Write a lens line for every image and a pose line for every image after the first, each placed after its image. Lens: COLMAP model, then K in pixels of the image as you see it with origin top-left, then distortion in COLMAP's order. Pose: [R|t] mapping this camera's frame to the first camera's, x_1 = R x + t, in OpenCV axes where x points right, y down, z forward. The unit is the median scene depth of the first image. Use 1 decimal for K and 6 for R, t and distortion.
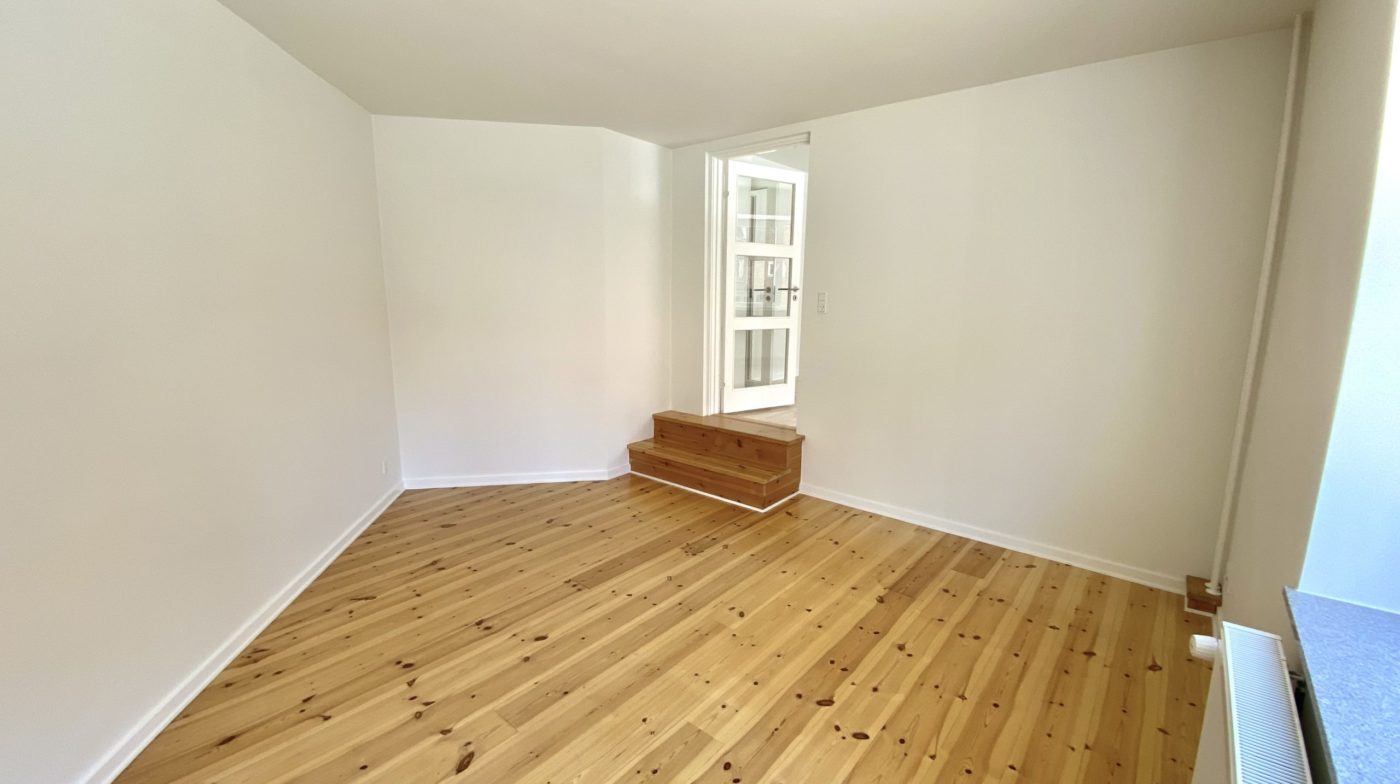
lens RADIAL K [[577.0, 0, 700.0], [0, 577.0, 392.0], [0, 0, 1]] dist [0.027975, -0.029941]
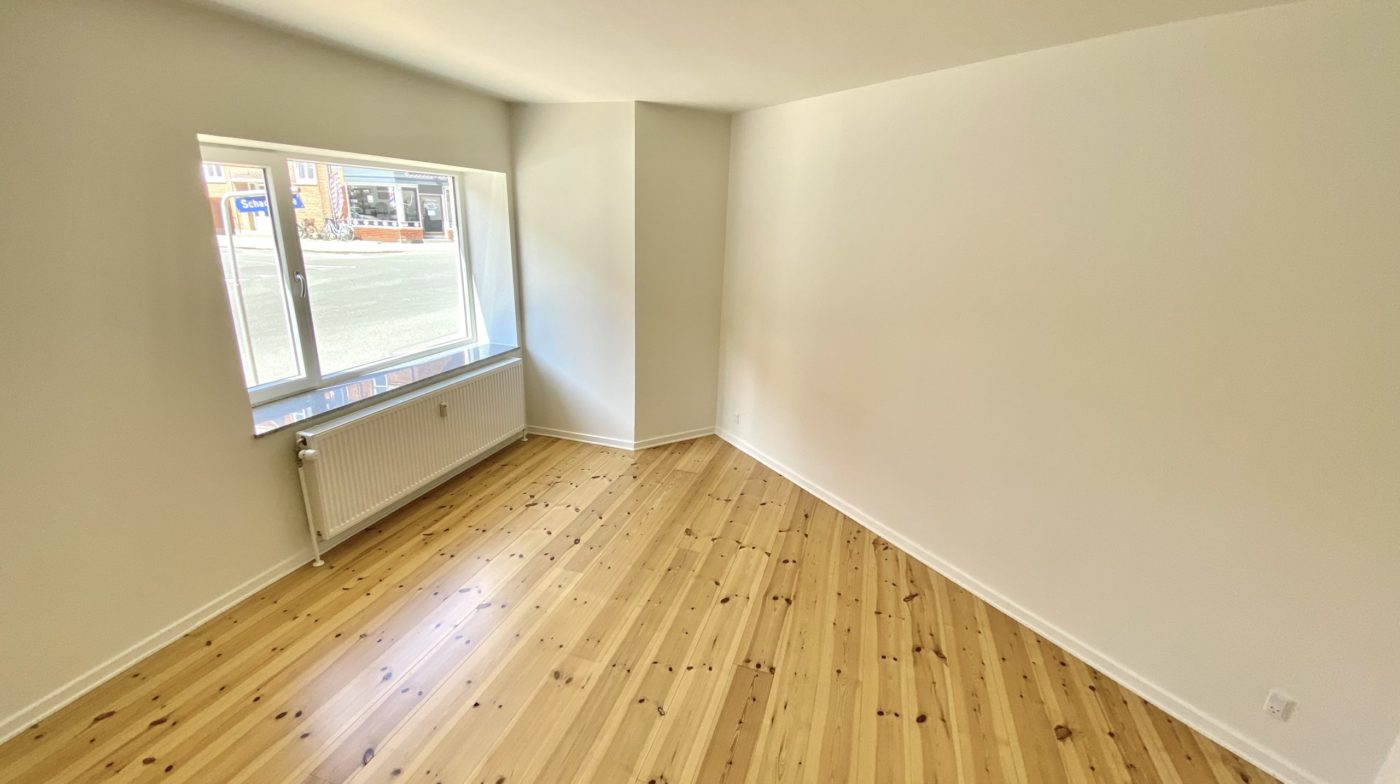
lens RADIAL K [[569.3, 0, 700.0], [0, 569.3, 392.0], [0, 0, 1]] dist [0.017747, -0.018692]
pose [[-0.923386, 0.071230, -0.377205, 0.179998], [-0.109610, 0.892799, 0.436915, -0.451755], [0.367890, 0.444787, -0.816591, 1.692596]]
